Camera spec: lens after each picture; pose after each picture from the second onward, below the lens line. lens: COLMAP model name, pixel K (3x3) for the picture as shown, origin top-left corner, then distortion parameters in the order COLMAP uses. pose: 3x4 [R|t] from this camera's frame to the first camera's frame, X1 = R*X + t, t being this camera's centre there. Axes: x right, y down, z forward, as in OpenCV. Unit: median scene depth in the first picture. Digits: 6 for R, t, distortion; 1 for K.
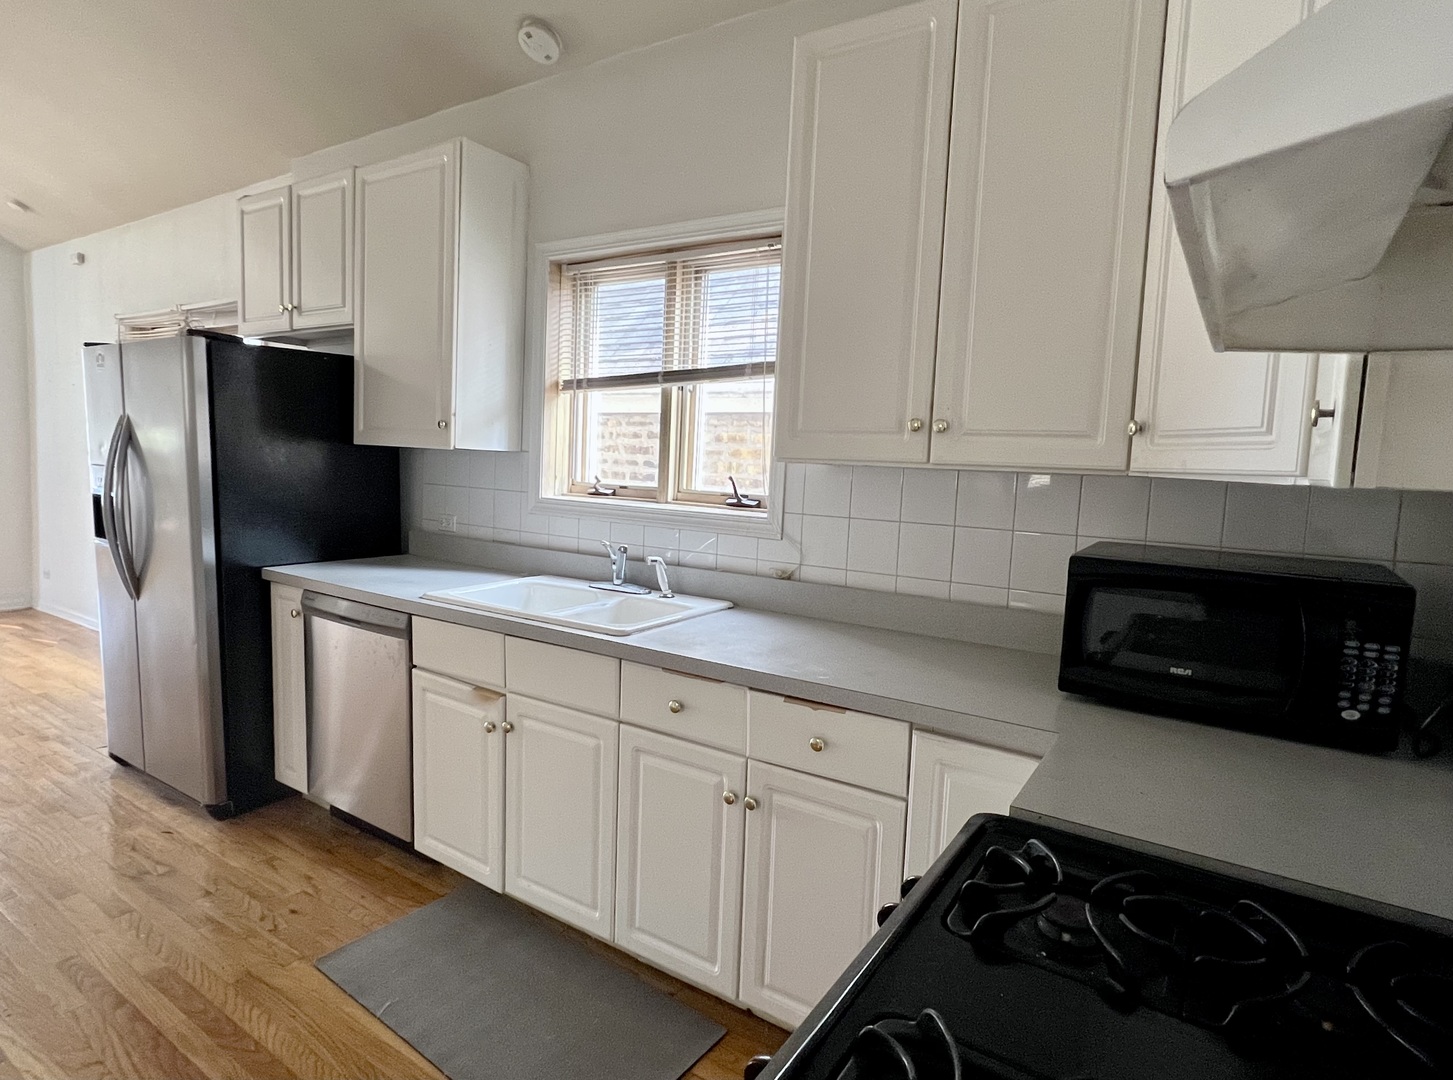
lens RADIAL K [[795.5, 0, 726.5], [0, 795.5, 540.0], [0, 0, 1]] dist [-0.000321, -0.000667]
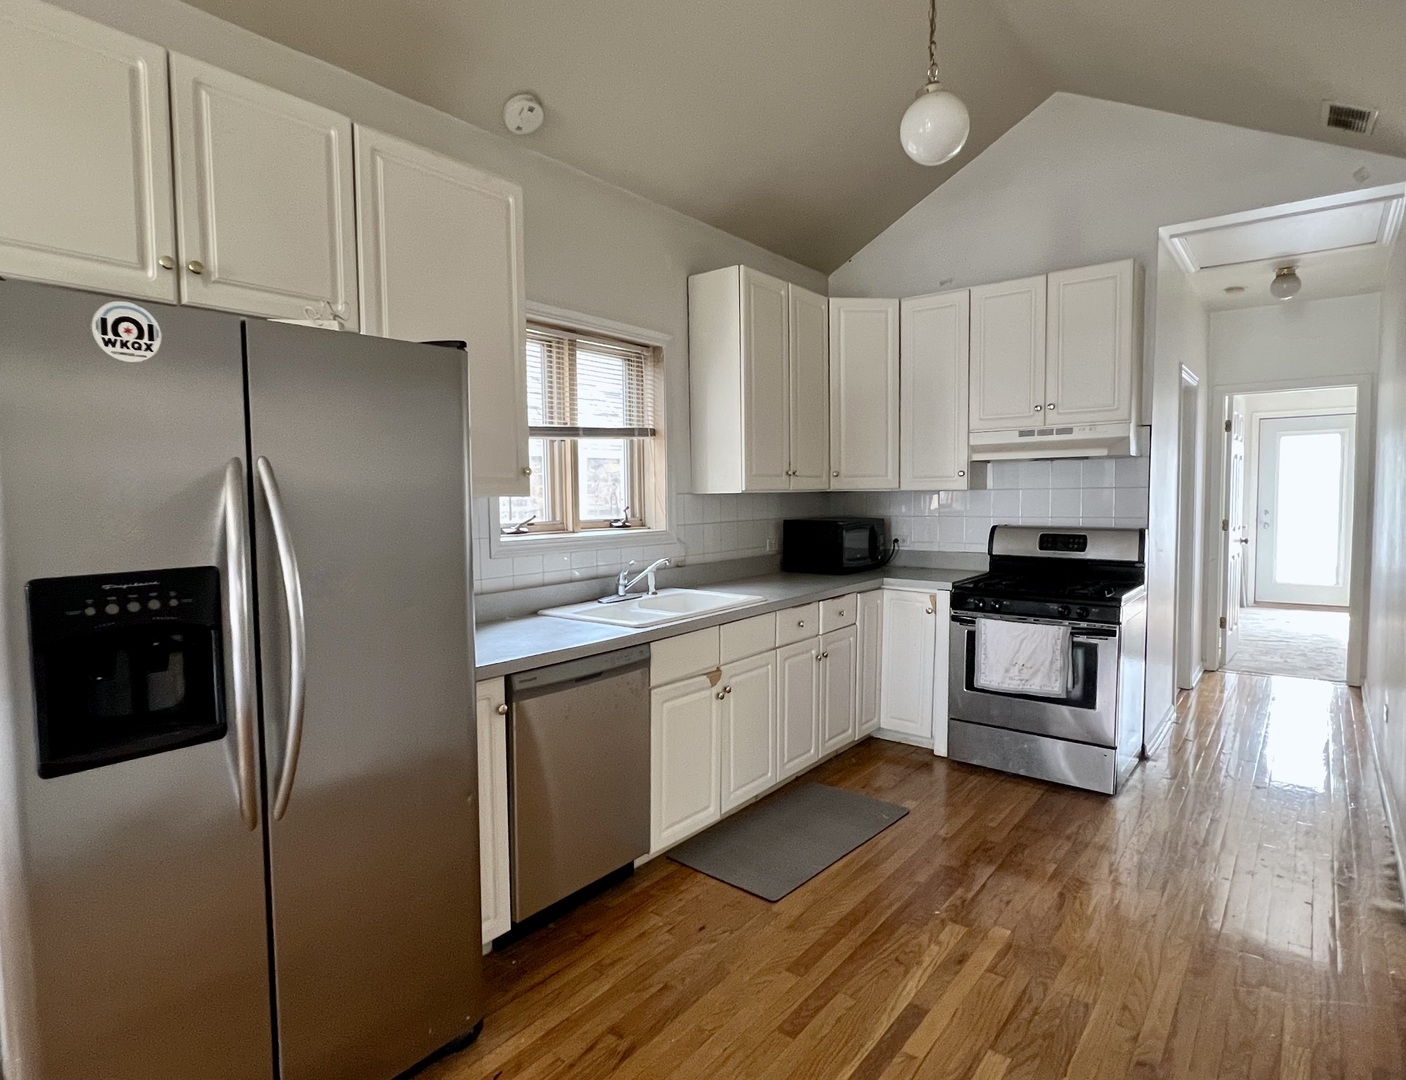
lens RADIAL K [[785.5, 0, 703.0], [0, 785.5, 540.0], [0, 0, 1]] dist [0.031111, -0.000444]
pose [[0.083326, -0.104063, 0.991074, -1.432836], [0.114383, 0.988958, 0.094224, -0.143254], [-0.989936, 0.105510, 0.094309, 0.775618]]
